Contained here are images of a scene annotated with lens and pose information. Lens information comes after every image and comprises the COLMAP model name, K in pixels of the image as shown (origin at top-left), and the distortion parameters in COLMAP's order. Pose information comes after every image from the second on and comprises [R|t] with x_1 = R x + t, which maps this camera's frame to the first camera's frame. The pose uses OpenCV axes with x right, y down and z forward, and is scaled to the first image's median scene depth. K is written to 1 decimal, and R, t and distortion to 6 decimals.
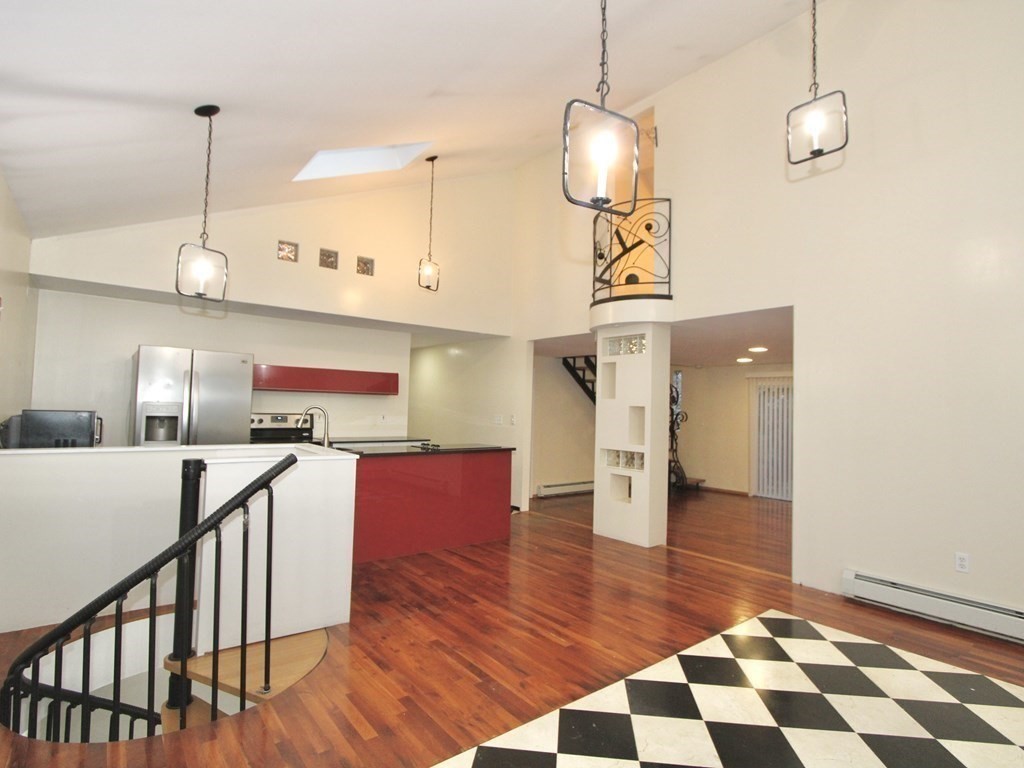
lens RADIAL K [[527.5, 0, 512.0], [0, 527.5, 384.0], [0, 0, 1]] dist [-0.000514, -0.000687]
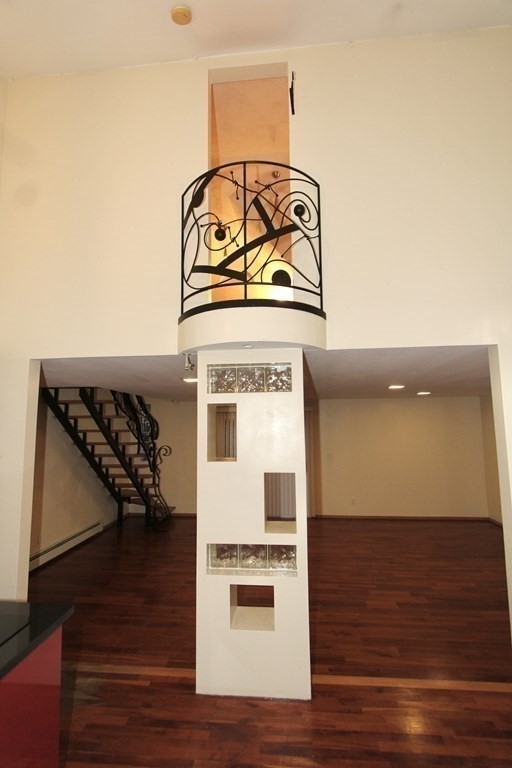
lens RADIAL K [[358.0, 0, 256.0], [0, 358.0, 384.0], [0, 0, 1]] dist [-0.002844, -0.000223]
pose [[0.689512, 0.049217, 0.722600, -0.105890], [-0.002313, 0.997833, -0.065756, -0.035977], [-0.724270, 0.043668, 0.688132, 0.694063]]
